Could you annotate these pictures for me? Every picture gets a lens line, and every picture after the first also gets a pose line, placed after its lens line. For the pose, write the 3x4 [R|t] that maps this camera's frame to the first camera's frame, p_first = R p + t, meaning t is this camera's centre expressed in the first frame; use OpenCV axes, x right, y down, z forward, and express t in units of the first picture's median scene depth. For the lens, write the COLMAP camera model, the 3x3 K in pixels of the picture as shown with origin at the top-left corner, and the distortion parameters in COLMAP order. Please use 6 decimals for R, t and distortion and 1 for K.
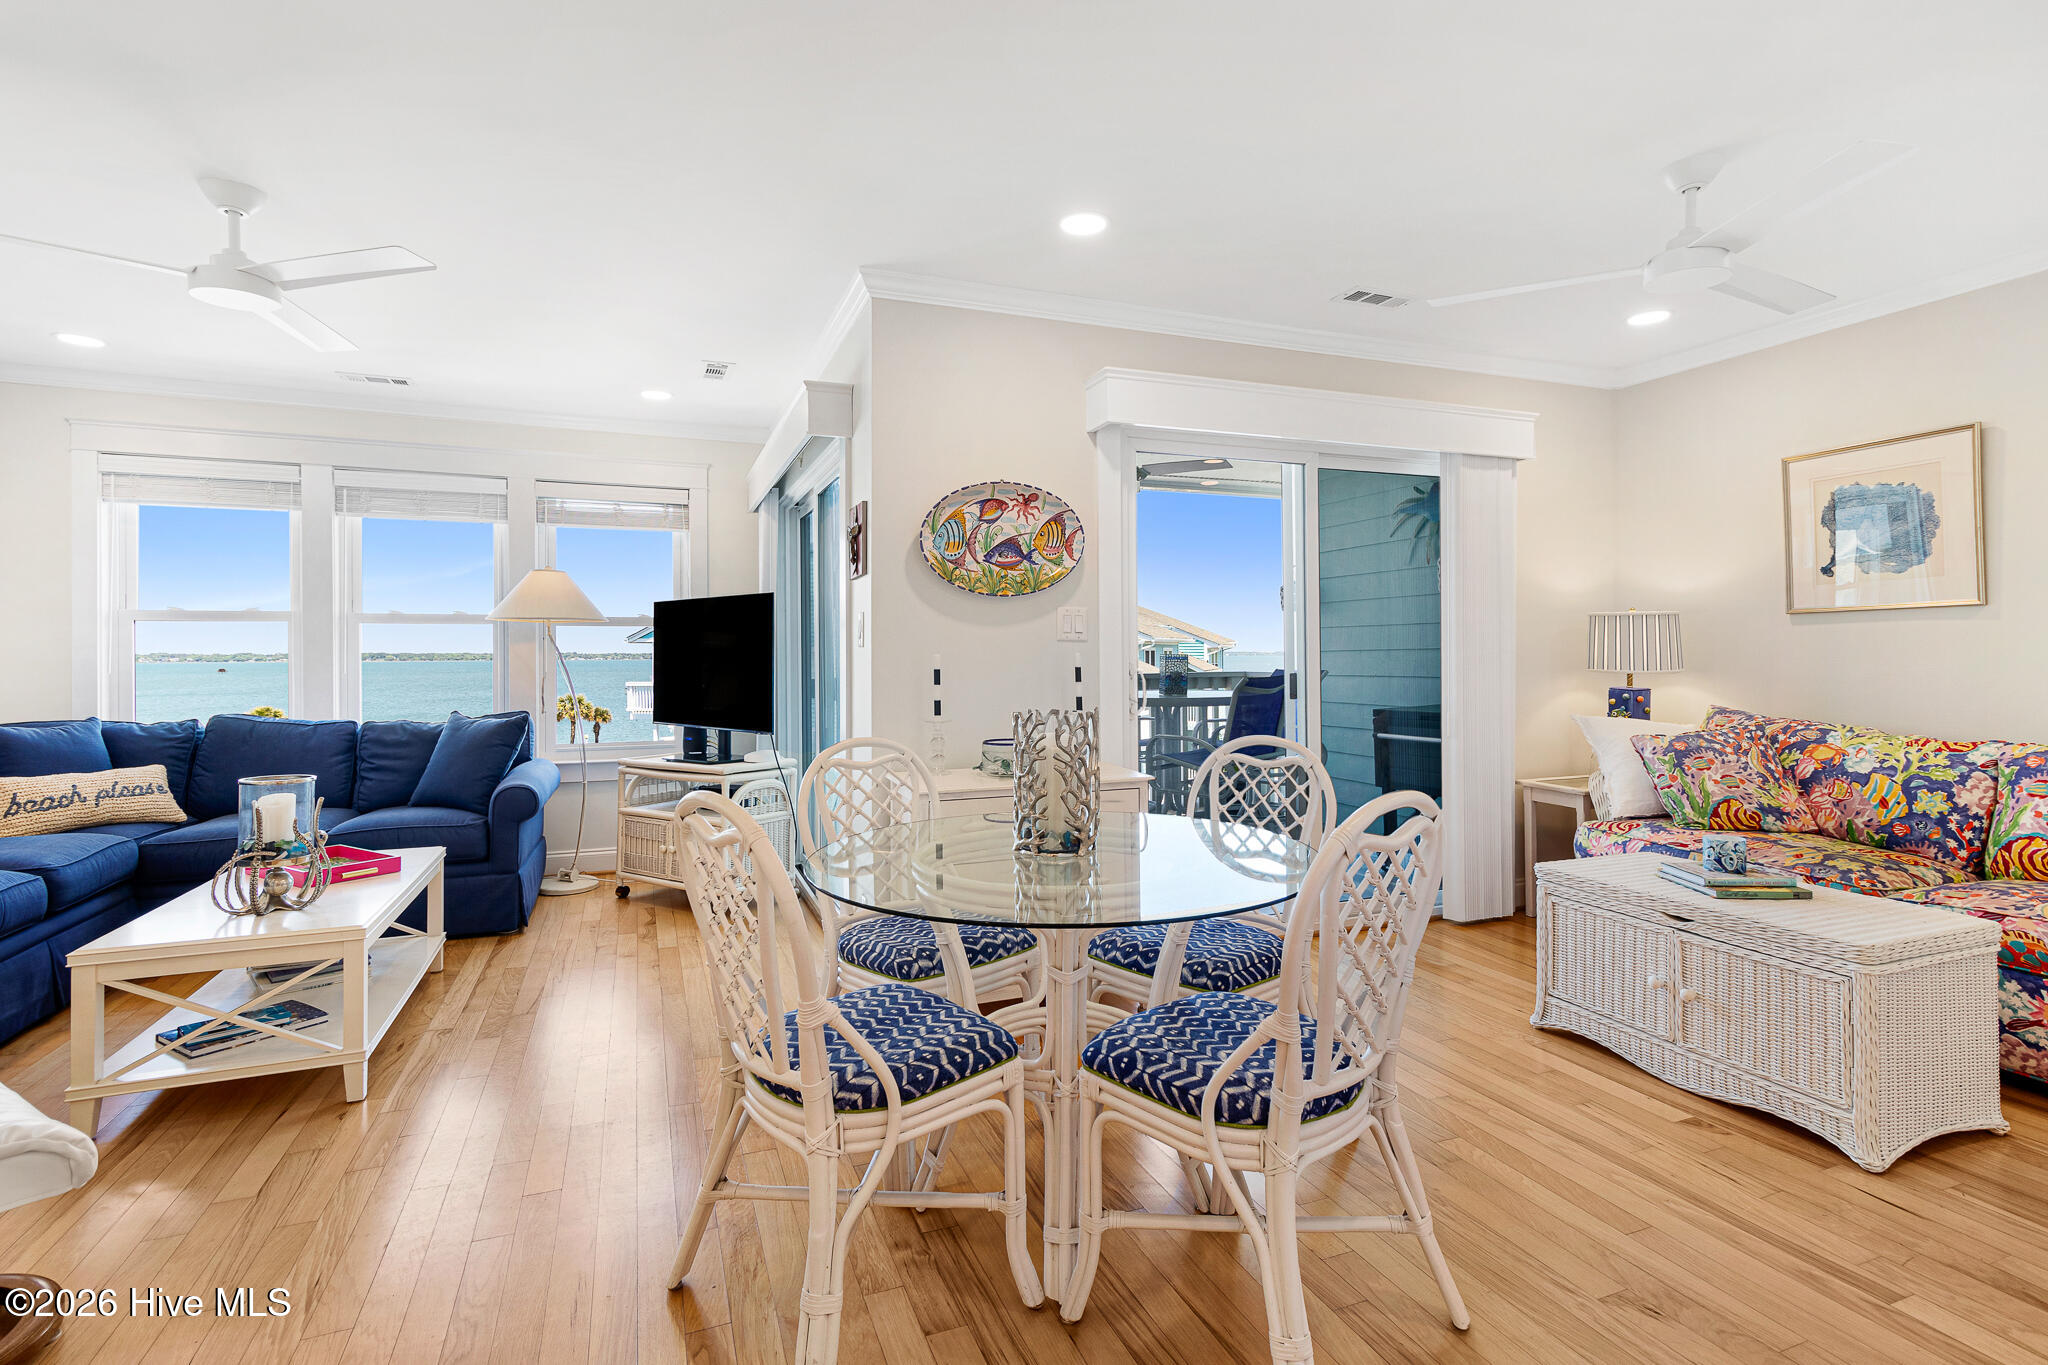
lens RADIAL K [[972.8, 0, 1013.9], [0, 972.8, 653.0], [0, 0, 1]] dist [0.028910, -0.007835]
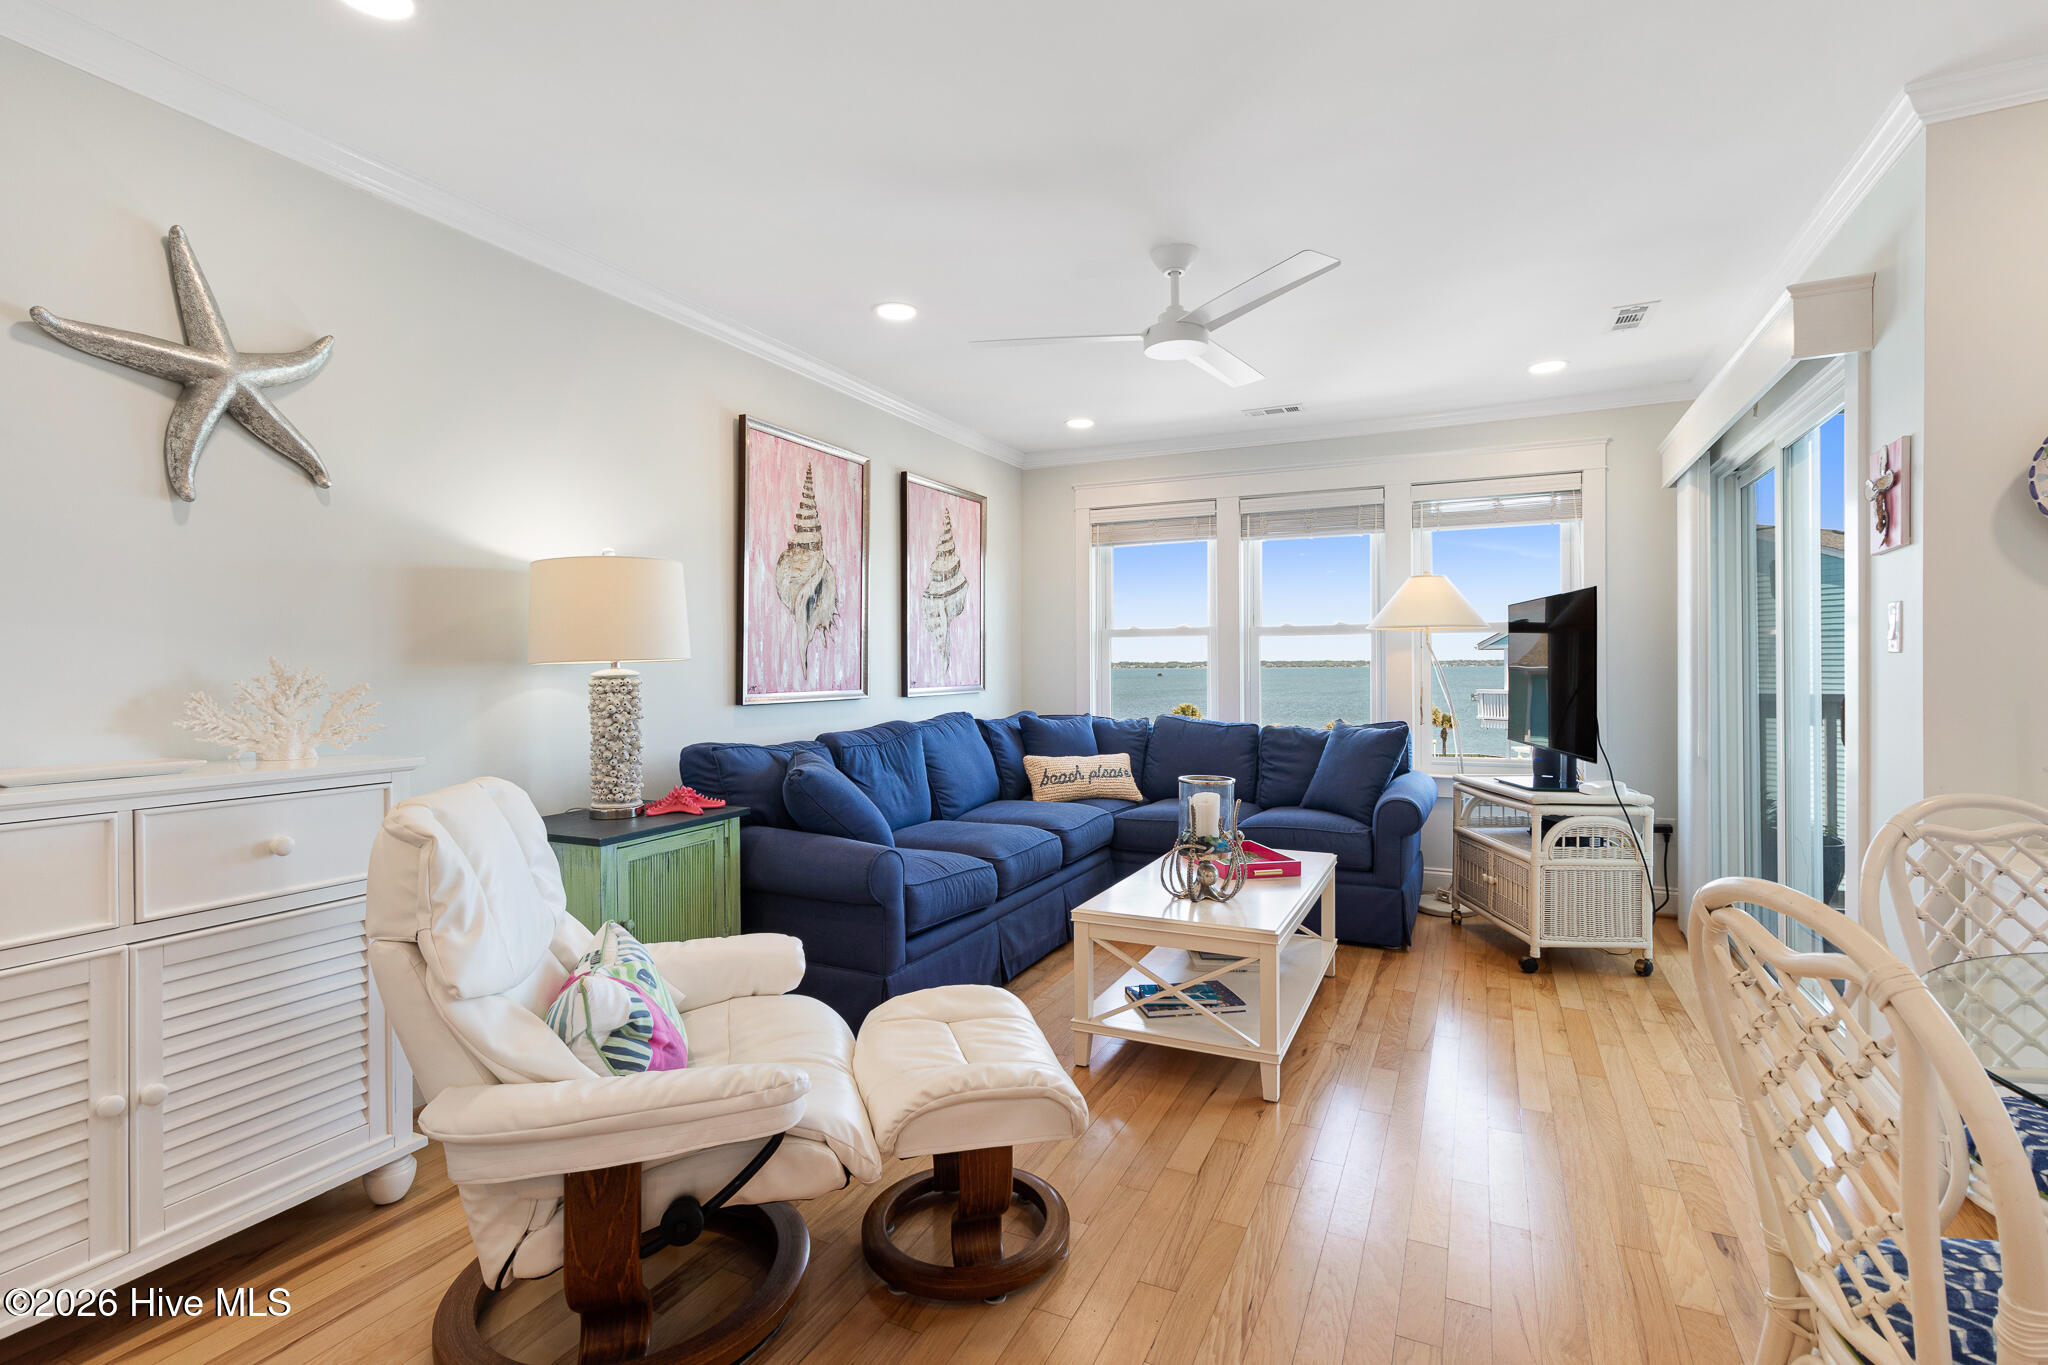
lens RADIAL K [[957.0, 0, 1025.3], [0, 957.0, 670.4], [0, 0, 1]] dist [0.001146, 0.000341]
pose [[0.684464, 0.003386, -0.729039, -0.086495], [0.004507, 0.999950, 0.008875, -0.003122], [0.729033, -0.009360, 0.684415, 0.101303]]
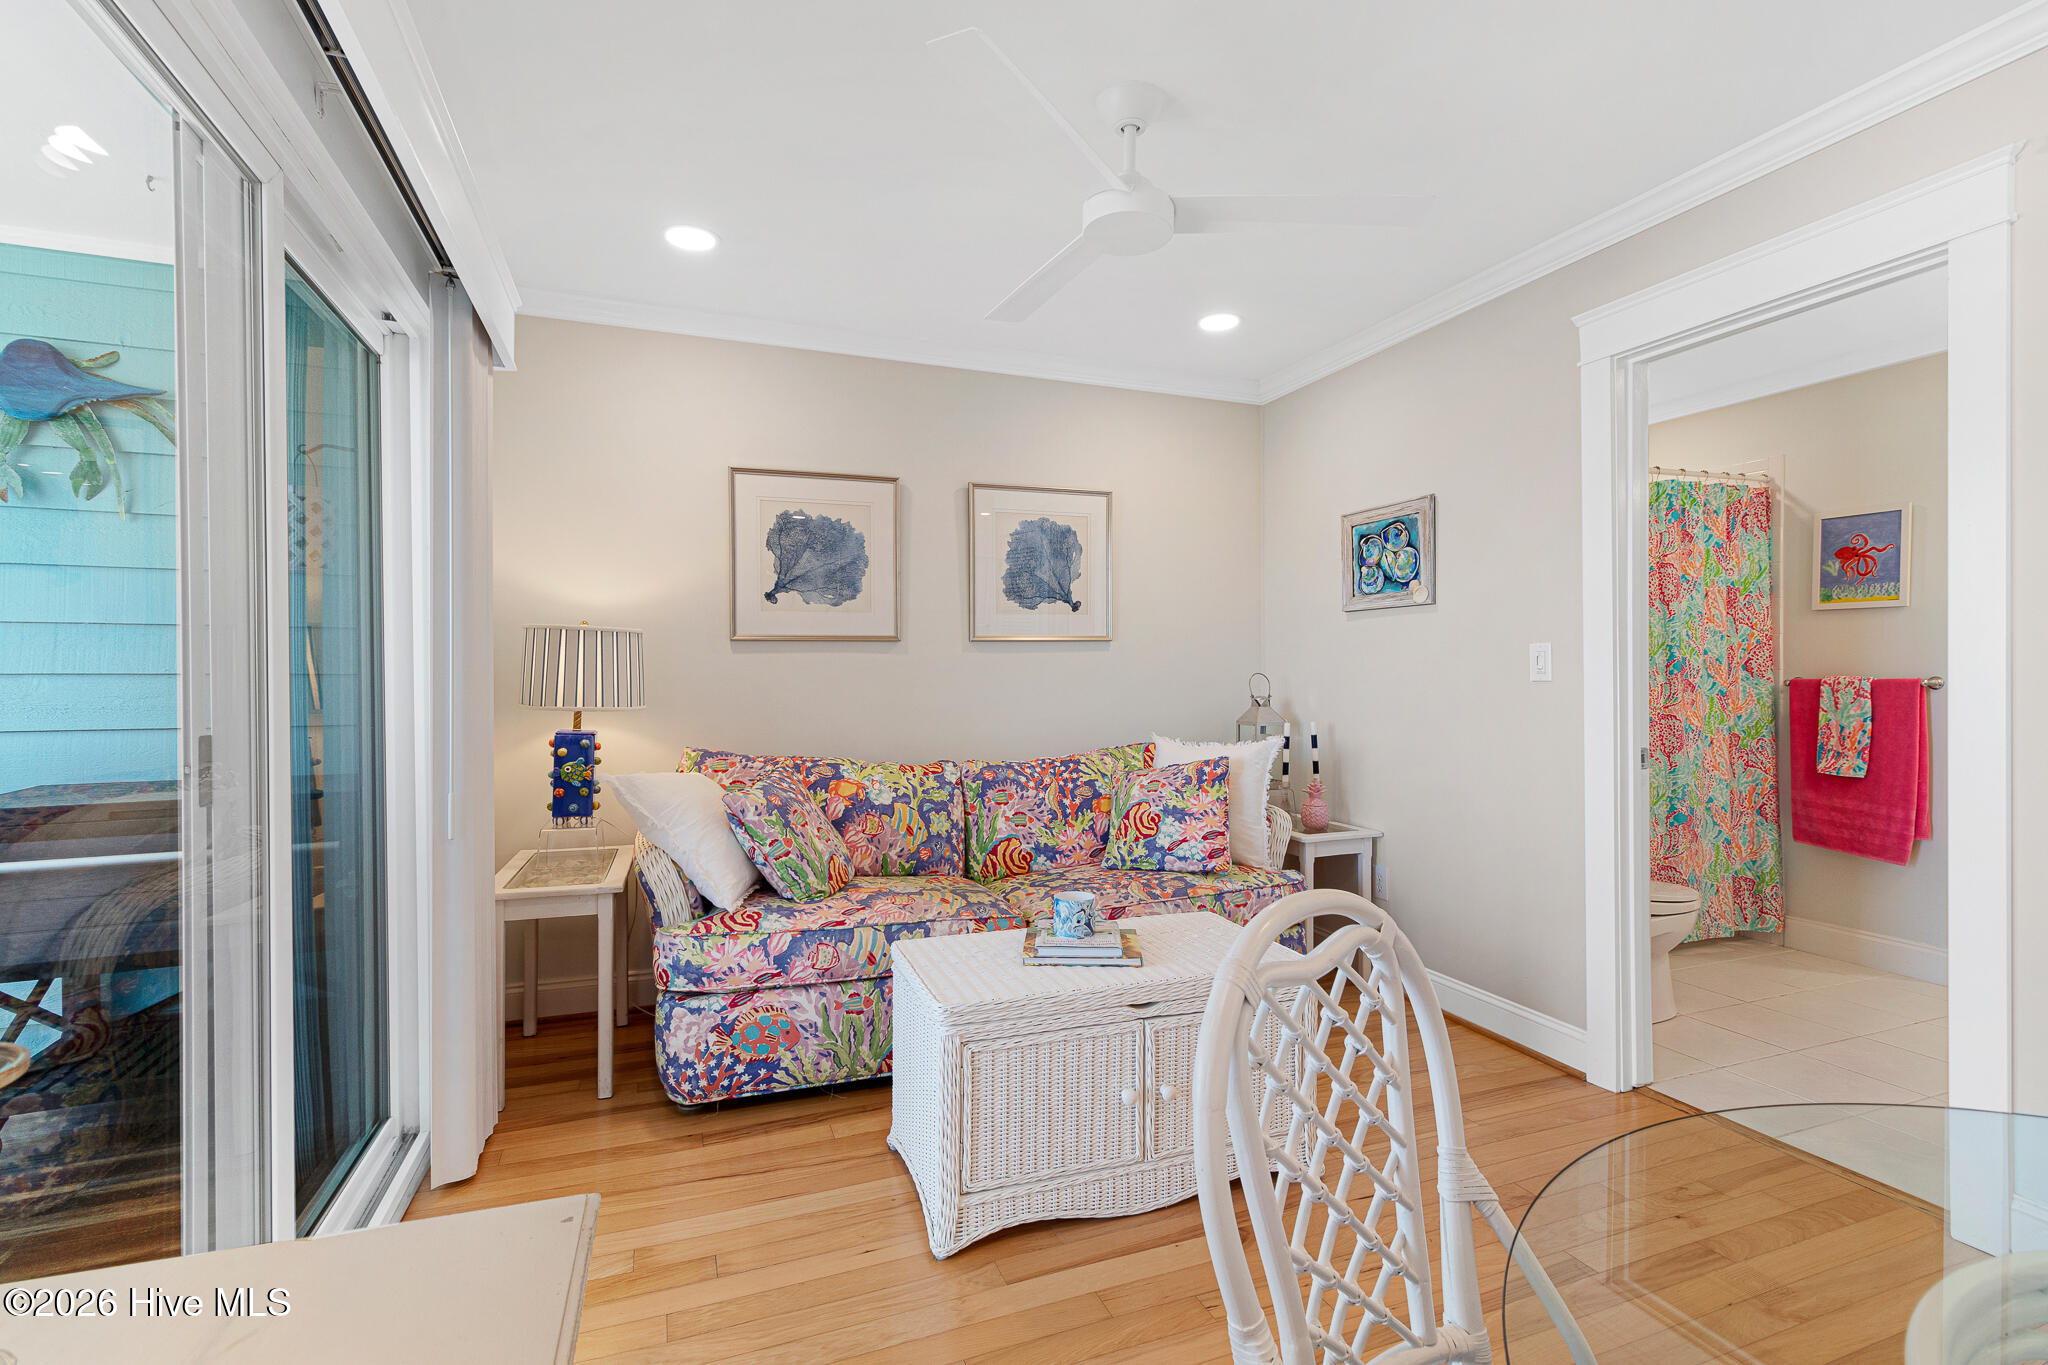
lens RADIAL K [[936.3, 0, 1024.0], [0, 936.3, 682.5], [0, 0, 1]] dist [0.002431, 0.000197]
pose [[0.000723, 0.004491, 0.999990, -0.078349], [-0.000975, 0.999989, -0.004490, 0.003176], [-0.999999, -0.000972, 0.000728, 0.826763]]
